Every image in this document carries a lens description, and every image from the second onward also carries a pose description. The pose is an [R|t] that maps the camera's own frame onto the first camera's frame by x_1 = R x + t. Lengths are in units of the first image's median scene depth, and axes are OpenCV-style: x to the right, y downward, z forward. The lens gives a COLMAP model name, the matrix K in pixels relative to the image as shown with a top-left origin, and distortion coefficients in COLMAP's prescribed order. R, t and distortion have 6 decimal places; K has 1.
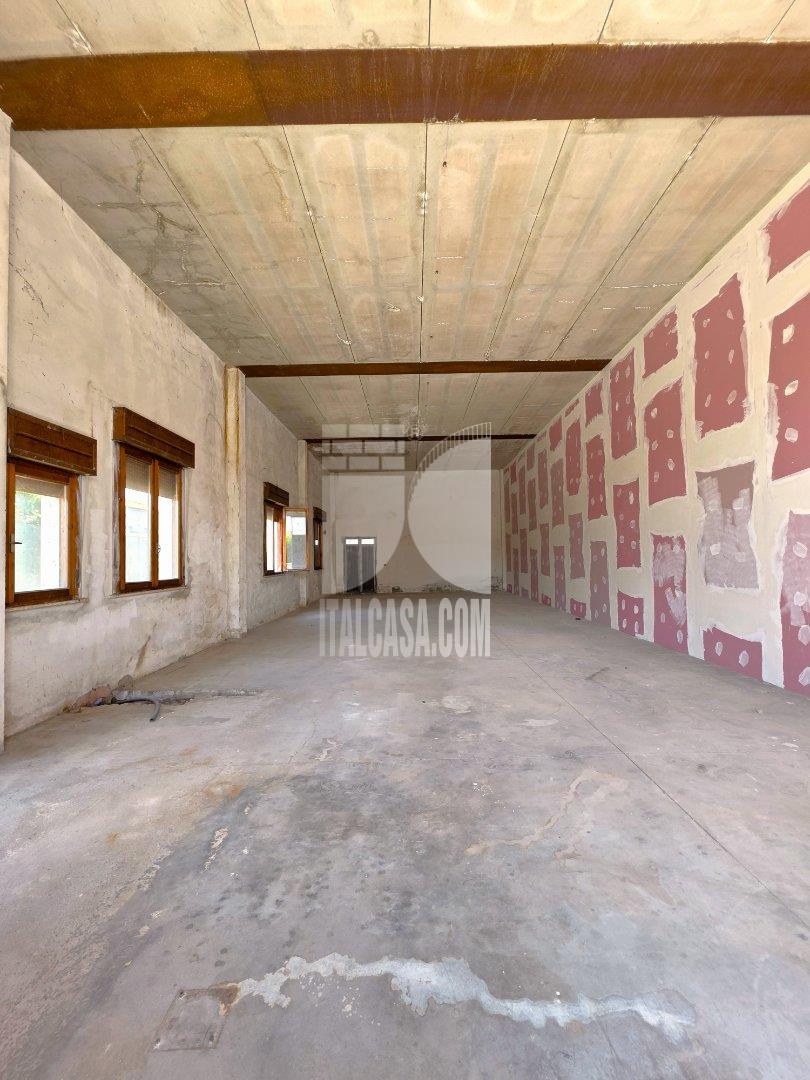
lens RADIAL K [[427.4, 0, 411.8], [0, 427.4, 544.8], [0, 0, 1]] dist [-0.000580, -0.000549]
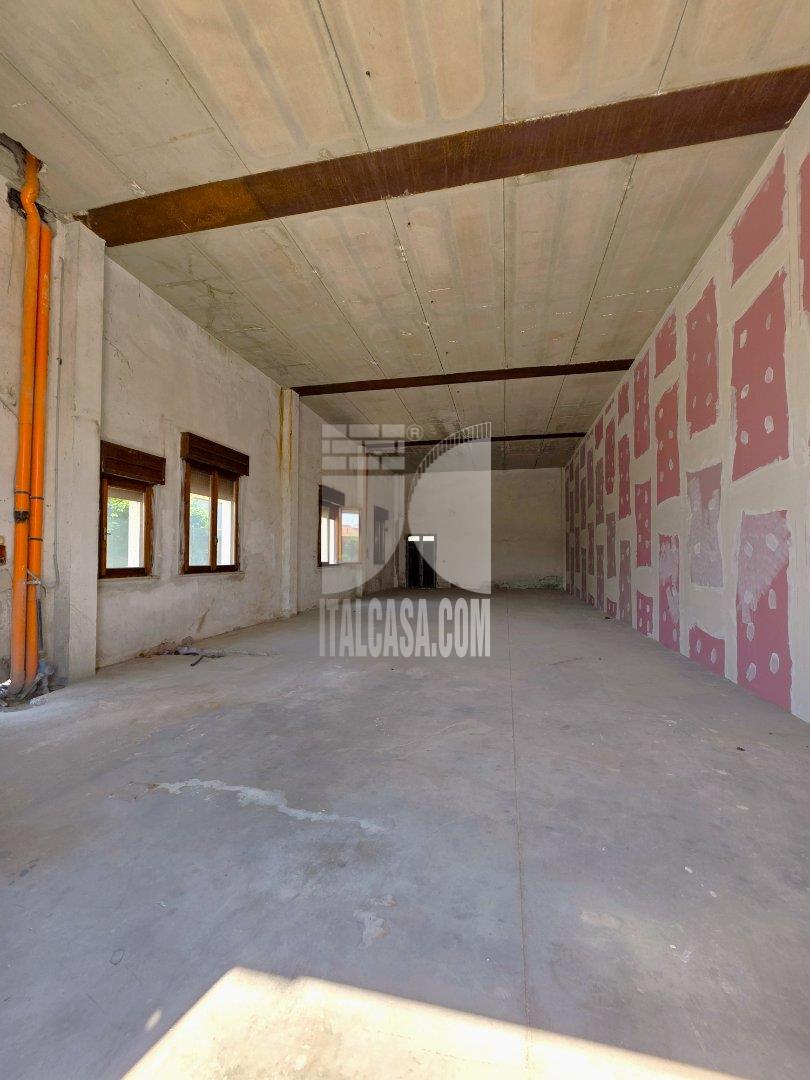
lens RADIAL K [[427.4, 0, 411.8], [0, 427.4, 544.8], [0, 0, 1]] dist [-0.000580, -0.000549]
pose [[0.978526, 0.016393, -0.205470, 0.295258], [-0.015387, 0.999861, 0.006493, 0.006050], [0.205548, -0.003192, 0.978642, -0.156386]]
